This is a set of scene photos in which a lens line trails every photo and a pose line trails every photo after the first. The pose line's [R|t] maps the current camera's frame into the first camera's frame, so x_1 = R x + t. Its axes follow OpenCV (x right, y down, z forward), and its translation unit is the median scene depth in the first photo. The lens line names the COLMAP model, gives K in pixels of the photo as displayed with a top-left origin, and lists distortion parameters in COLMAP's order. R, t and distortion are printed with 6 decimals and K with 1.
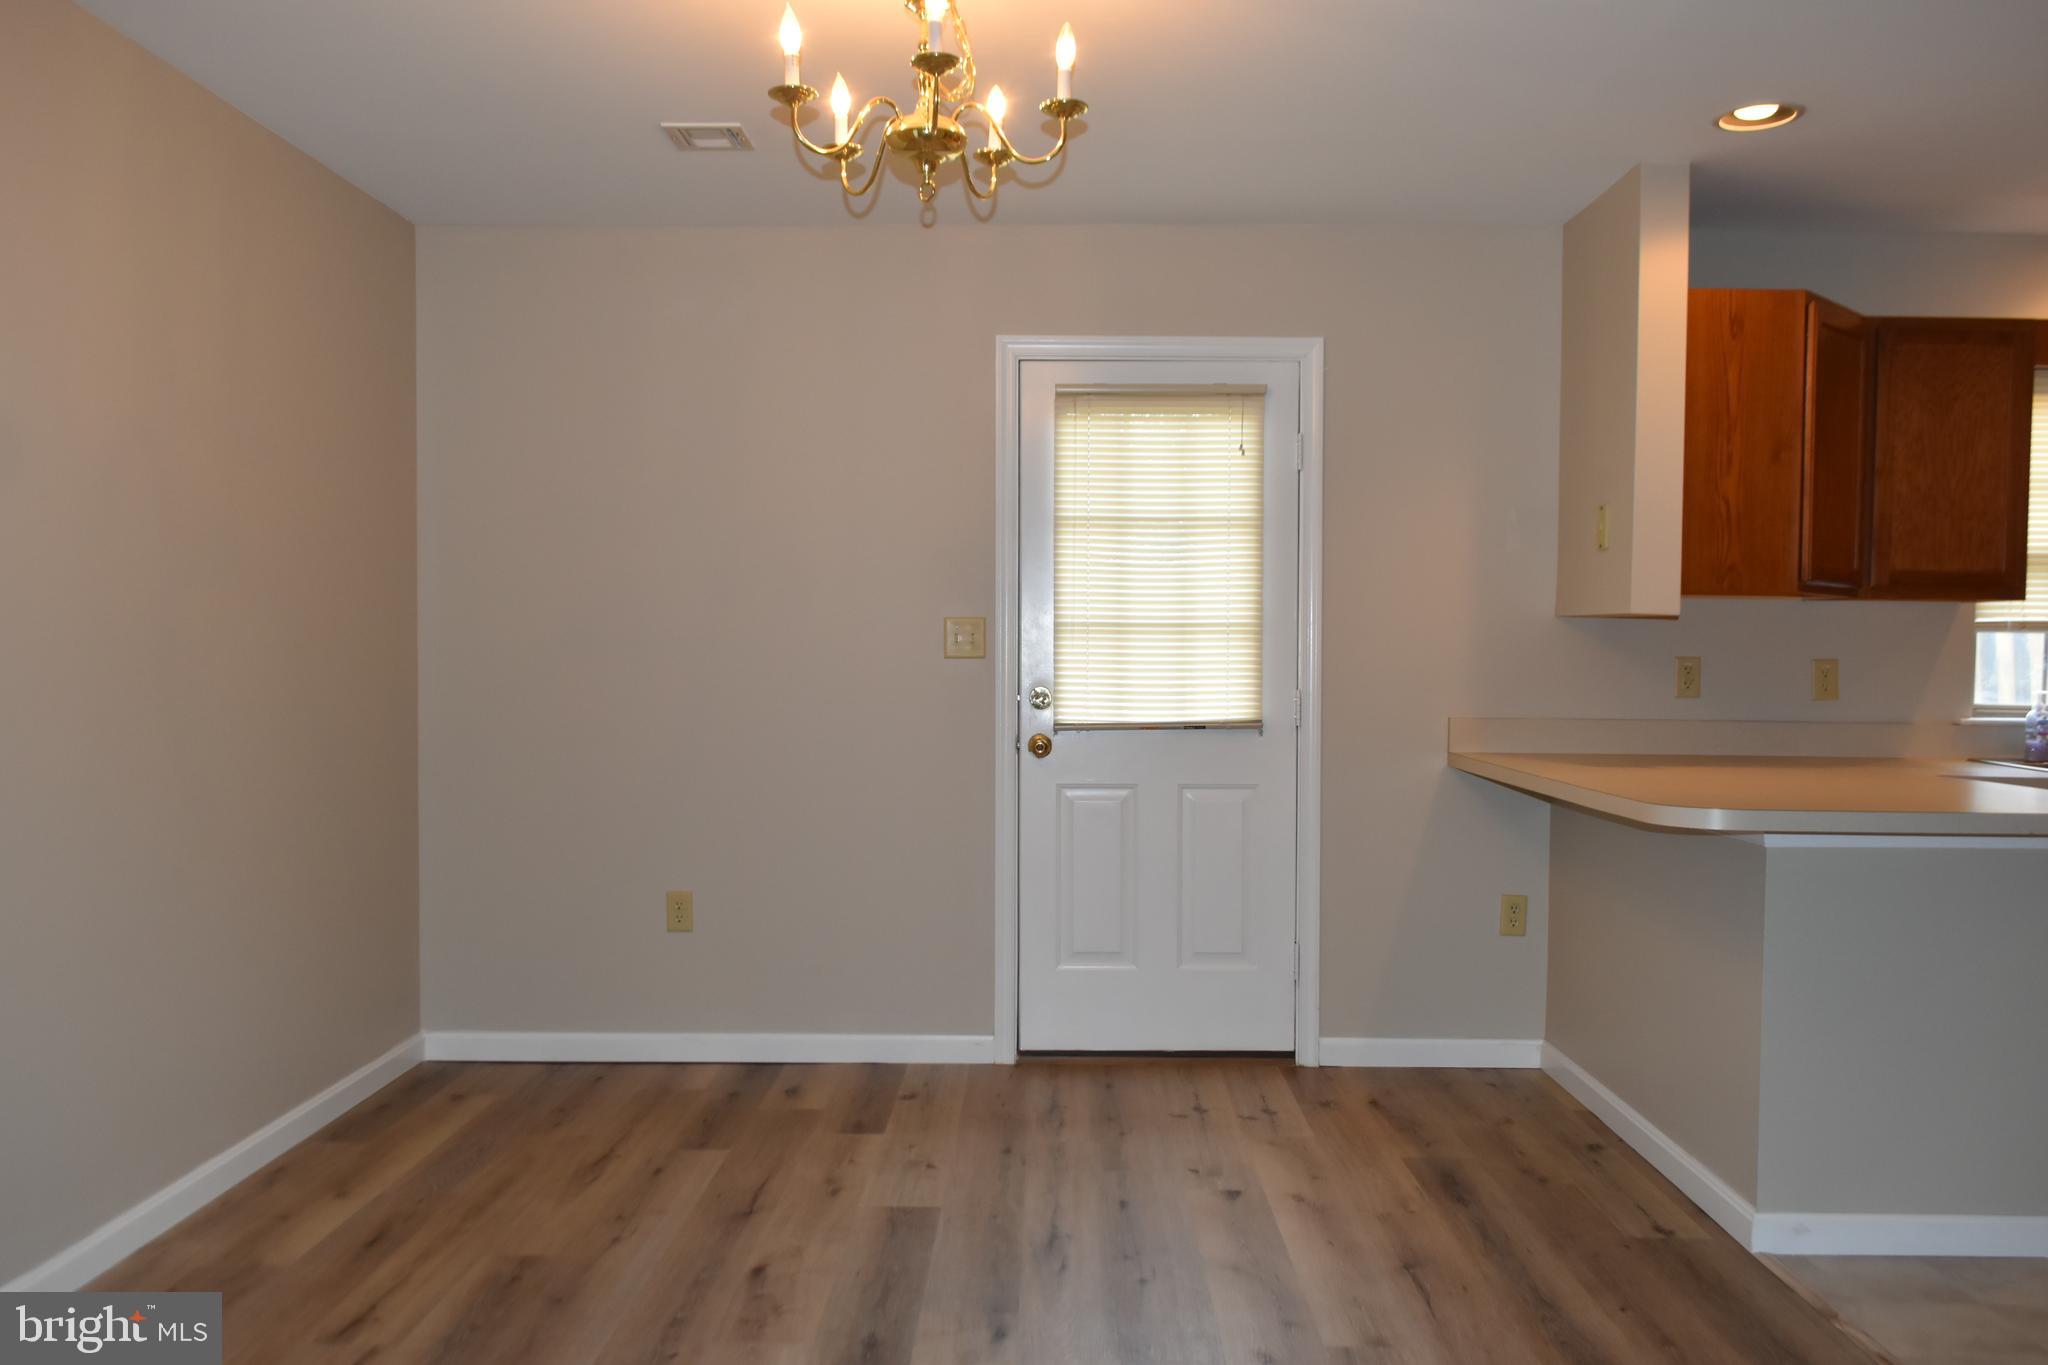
lens RADIAL K [[1607.4, 0, 1039.7], [0, 1607.4, 697.2], [0, 0, 1]] dist [0.001122, -0.005725]
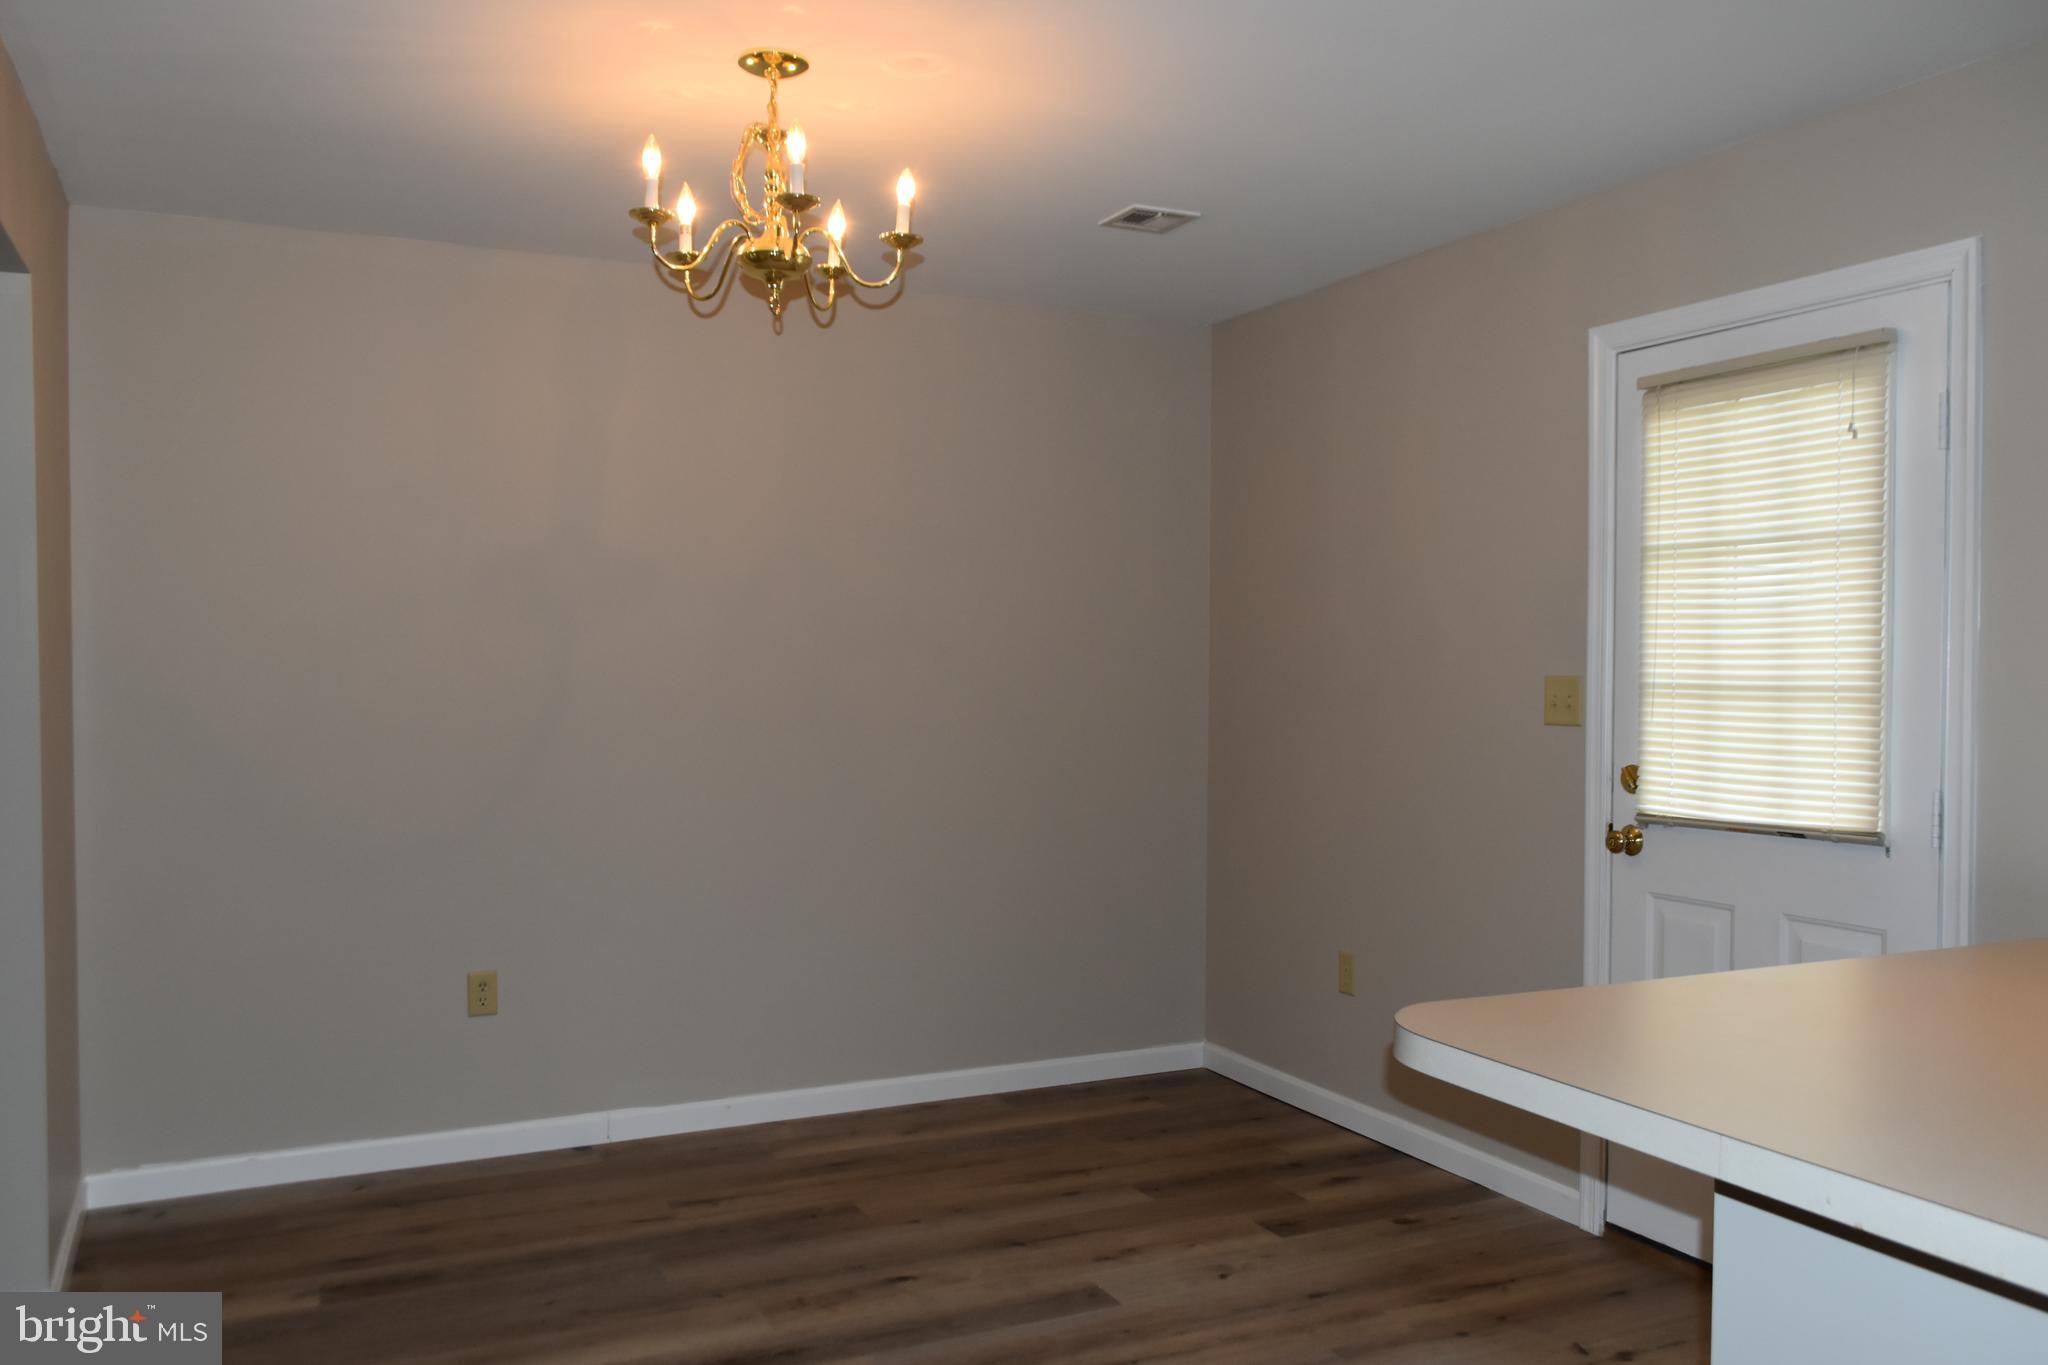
lens RADIAL K [[1619.3, 0, 1024.0], [0, 1619.3, 682.5], [0, 0, 1]] dist [-0.006692, -0.005522]
pose [[0.428320, 0.007593, -0.903595, 0.594365], [-0.021761, 0.999761, -0.001914, -0.039234], [0.903365, 0.020483, 0.428383, 0.397619]]
